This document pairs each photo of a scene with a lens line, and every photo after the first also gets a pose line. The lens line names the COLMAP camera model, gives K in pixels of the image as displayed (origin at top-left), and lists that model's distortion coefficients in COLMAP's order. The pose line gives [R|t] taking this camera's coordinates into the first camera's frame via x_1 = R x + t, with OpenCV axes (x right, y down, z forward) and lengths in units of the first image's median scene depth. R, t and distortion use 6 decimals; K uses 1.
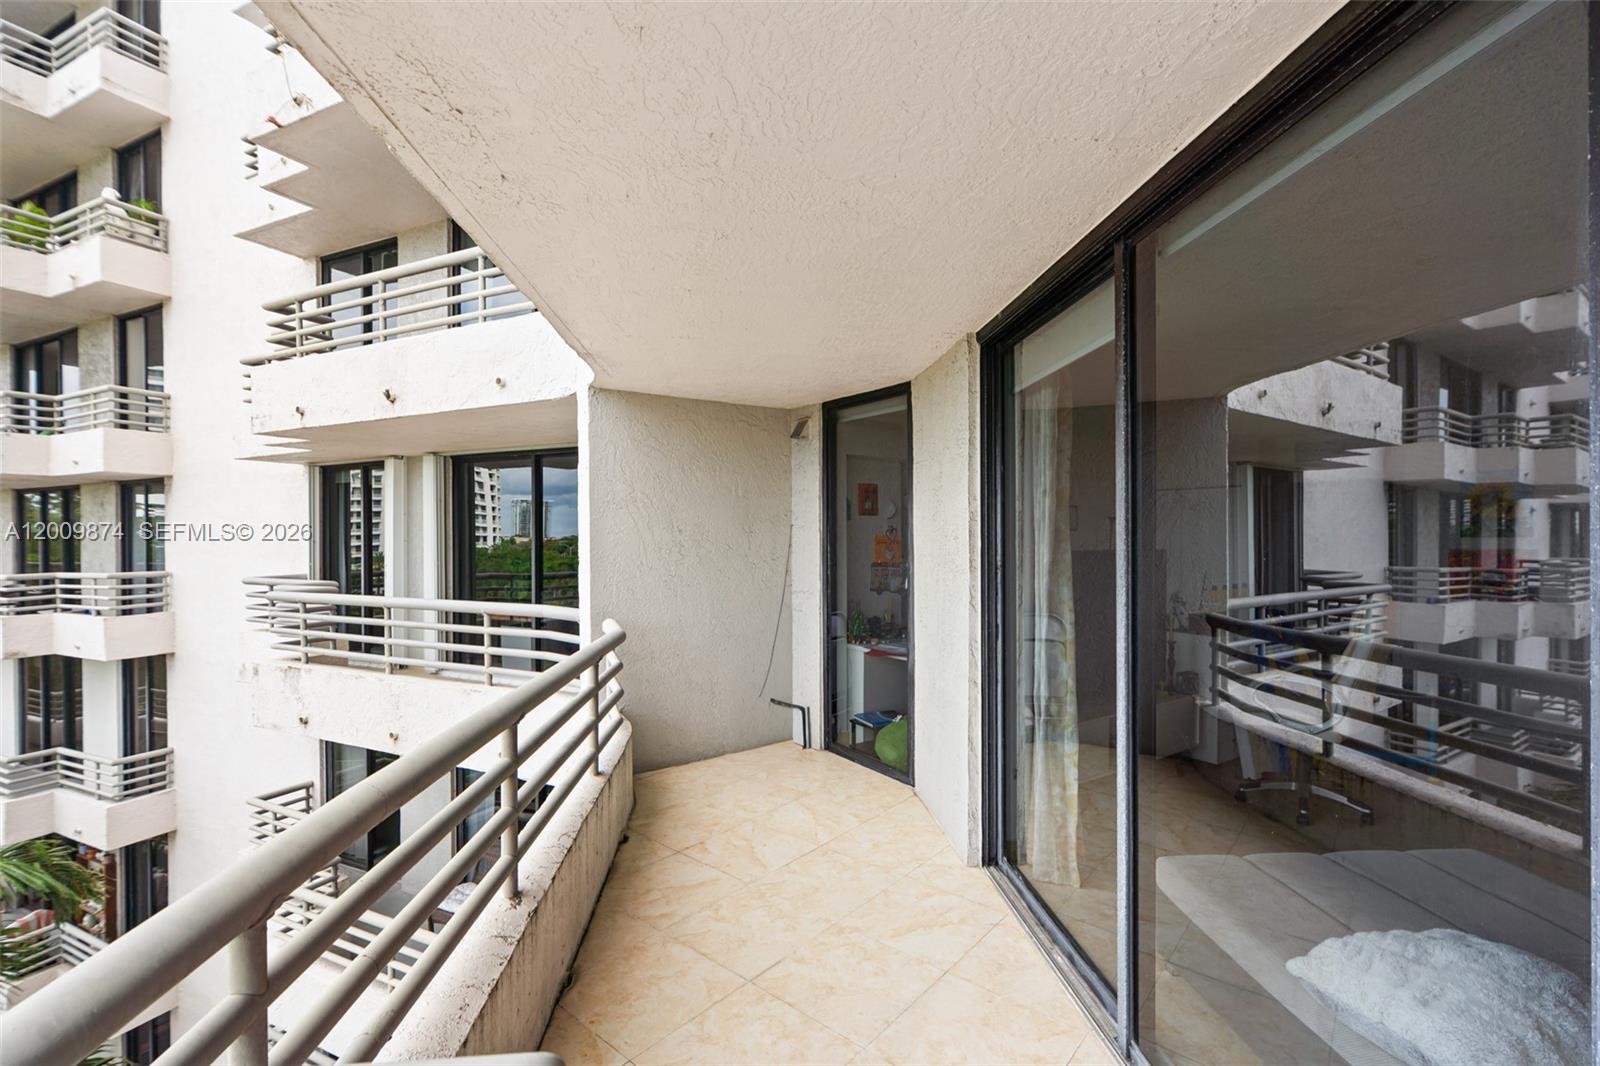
lens RADIAL K [[709.8, 0, 791.3], [0, 709.8, 537.8], [0, 0, 1]] dist [-0.012997, 0.004319]
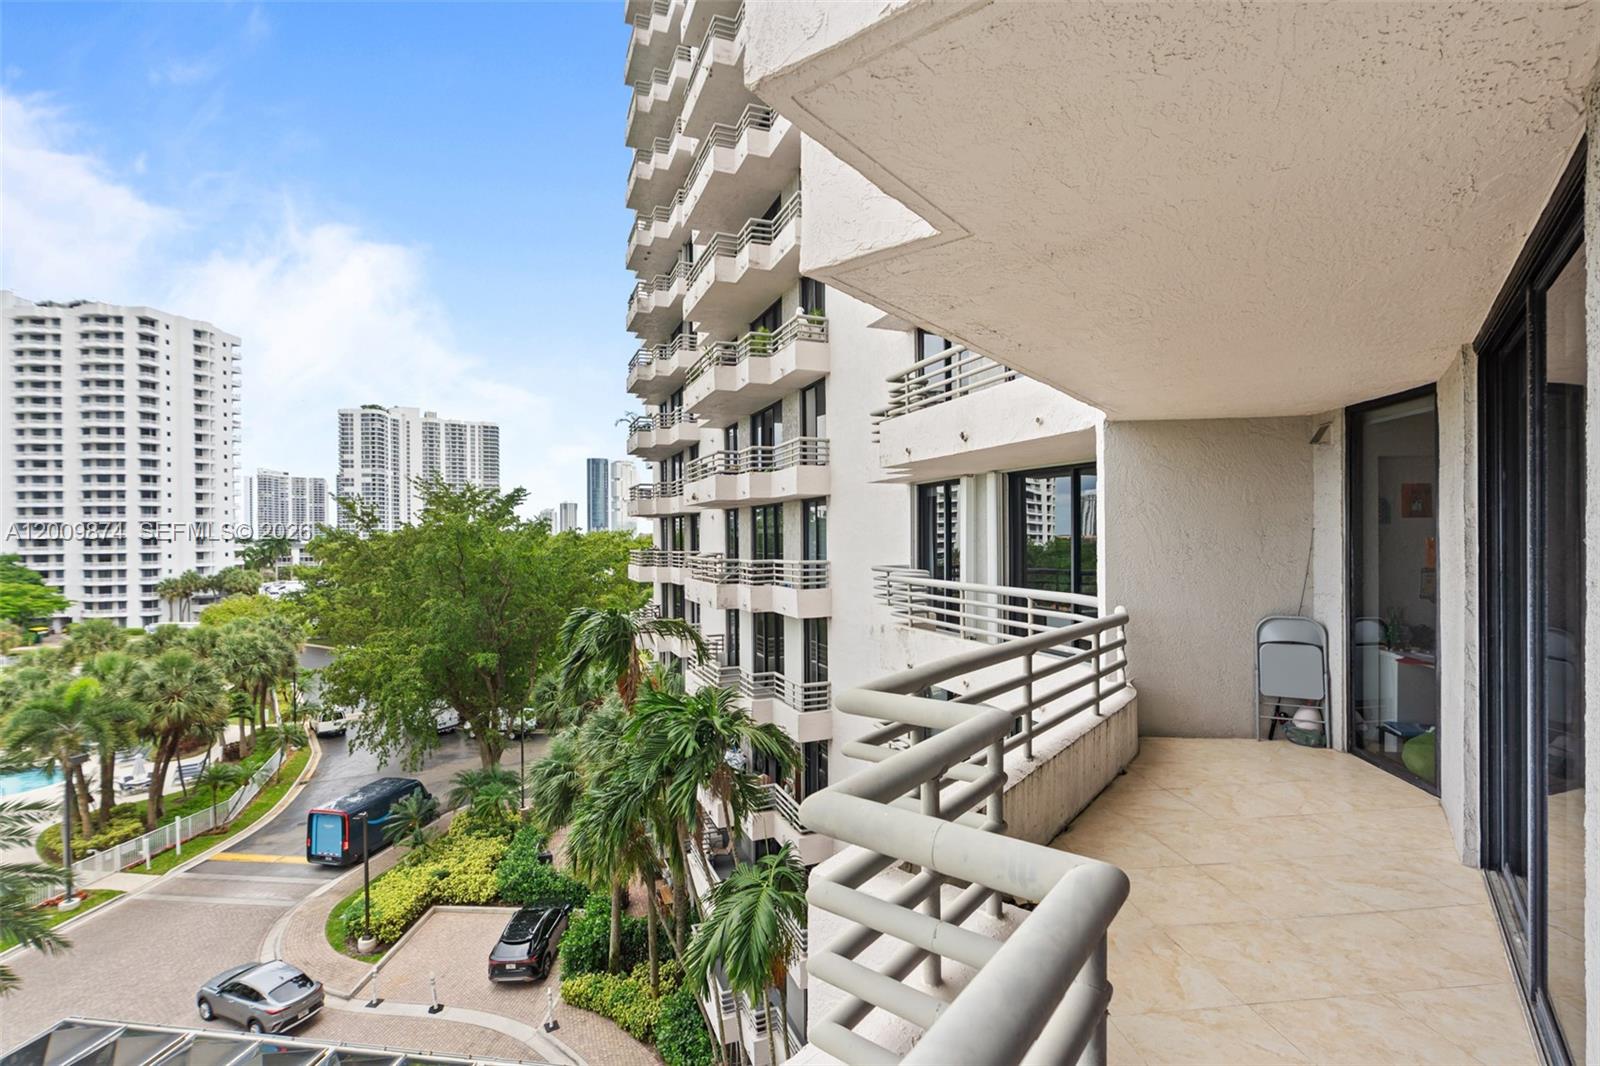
lens RADIAL K [[709.8, 0, 822.6], [0, 709.8, 536.7], [0, 0, 1]] dist [-0.012997, 0.004319]
pose [[0.756773, 0.001380, -0.653676, 0.124383], [-0.000350, 0.999998, 0.001706, -0.007062], [0.653678, -0.001063, 0.756772, -0.220167]]
